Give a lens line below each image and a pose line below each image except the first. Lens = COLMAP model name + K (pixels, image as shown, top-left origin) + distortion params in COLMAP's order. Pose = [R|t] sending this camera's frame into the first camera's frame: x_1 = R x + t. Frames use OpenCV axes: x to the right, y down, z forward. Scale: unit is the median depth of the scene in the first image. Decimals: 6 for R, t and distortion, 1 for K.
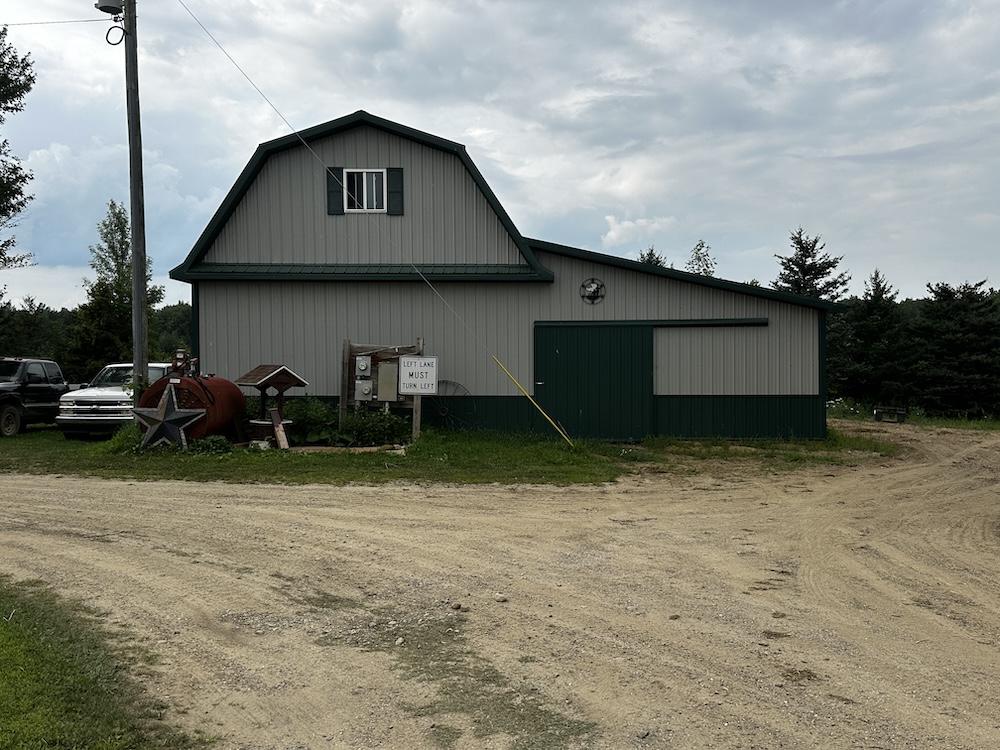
lens RADIAL K [[818.7, 0, 522.0], [0, 818.7, 387.5], [0, 0, 1]] dist [0.053258, -0.095239]
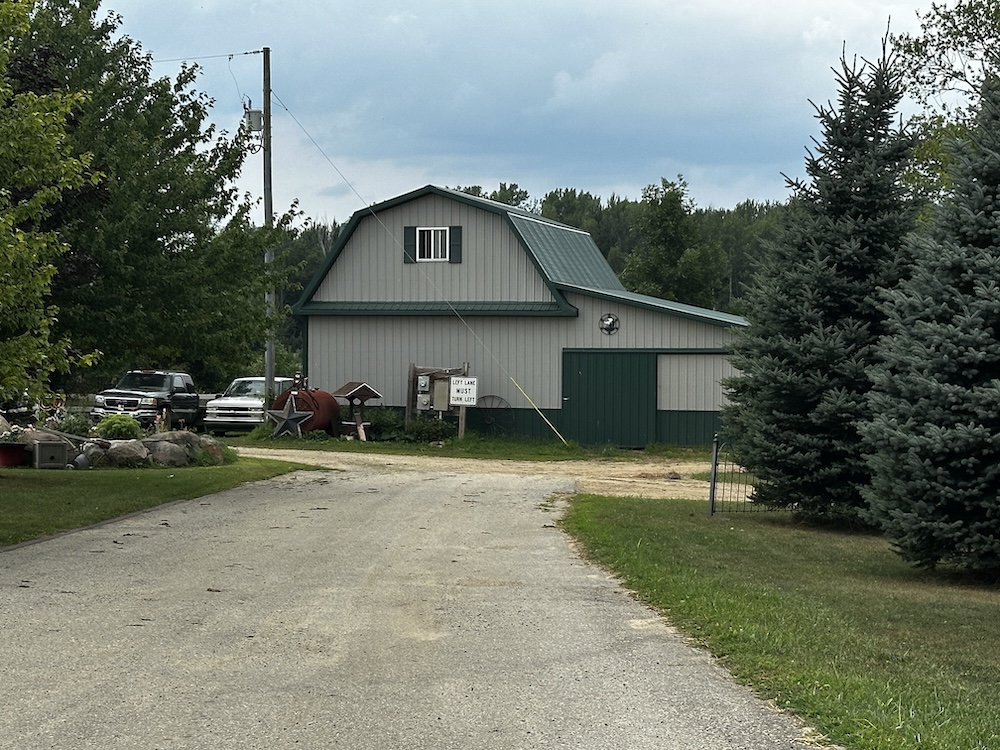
lens RADIAL K [[2097.0, 0, 500.3], [0, 2097.0, 376.7], [0, 0, 1]] dist [-0.304830, 0.000000]
pose [[0.965266, 0.011944, -0.260995, 0.753718], [-0.016853, 0.999721, -0.016579, 0.015642], [0.260725, 0.020401, 0.965198, -2.079695]]
